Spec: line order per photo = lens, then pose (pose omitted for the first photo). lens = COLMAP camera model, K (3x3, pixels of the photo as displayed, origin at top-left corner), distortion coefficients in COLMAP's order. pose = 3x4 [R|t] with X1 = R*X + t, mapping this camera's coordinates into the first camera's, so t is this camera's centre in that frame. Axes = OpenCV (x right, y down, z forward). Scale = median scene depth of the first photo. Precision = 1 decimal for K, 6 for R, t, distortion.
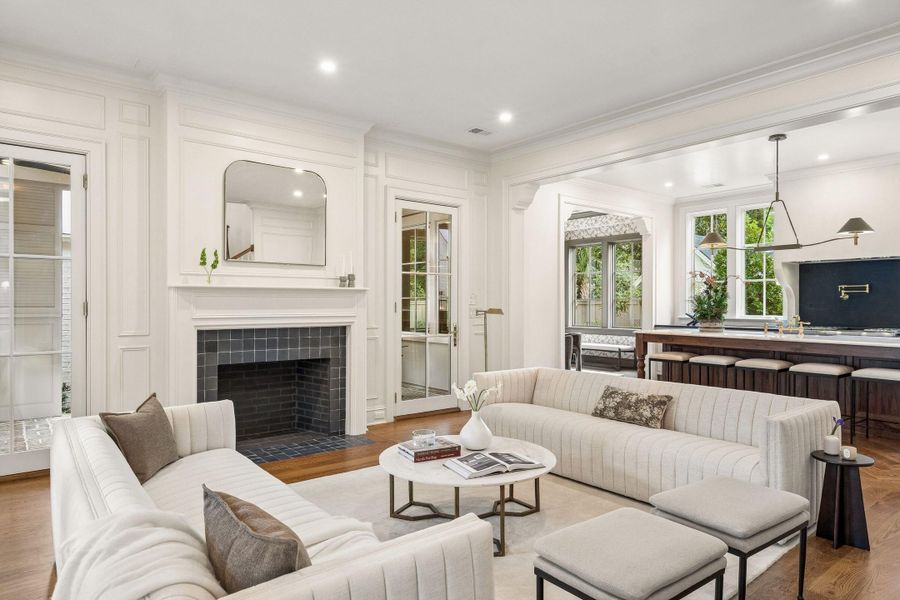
lens RADIAL K [[557.7, 0, 452.0], [0, 557.7, 301.5], [0, 0, 1]] dist [0.009251, 0.000505]
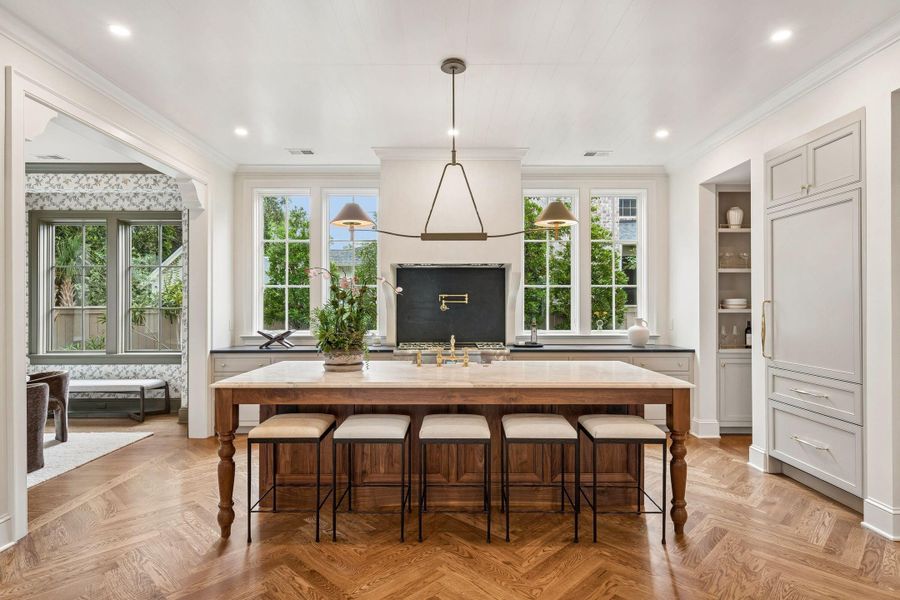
lens RADIAL K [[486.5, 0, 455.4], [0, 486.5, 302.9], [0, 0, 1]] dist [0.000186, 0.000792]
pose [[0.613163, -0.001204, 0.789956, 0.112215], [0.001449, 0.999999, 0.000400, -0.016086], [-0.789955, 0.000899, 0.613164, 0.523492]]
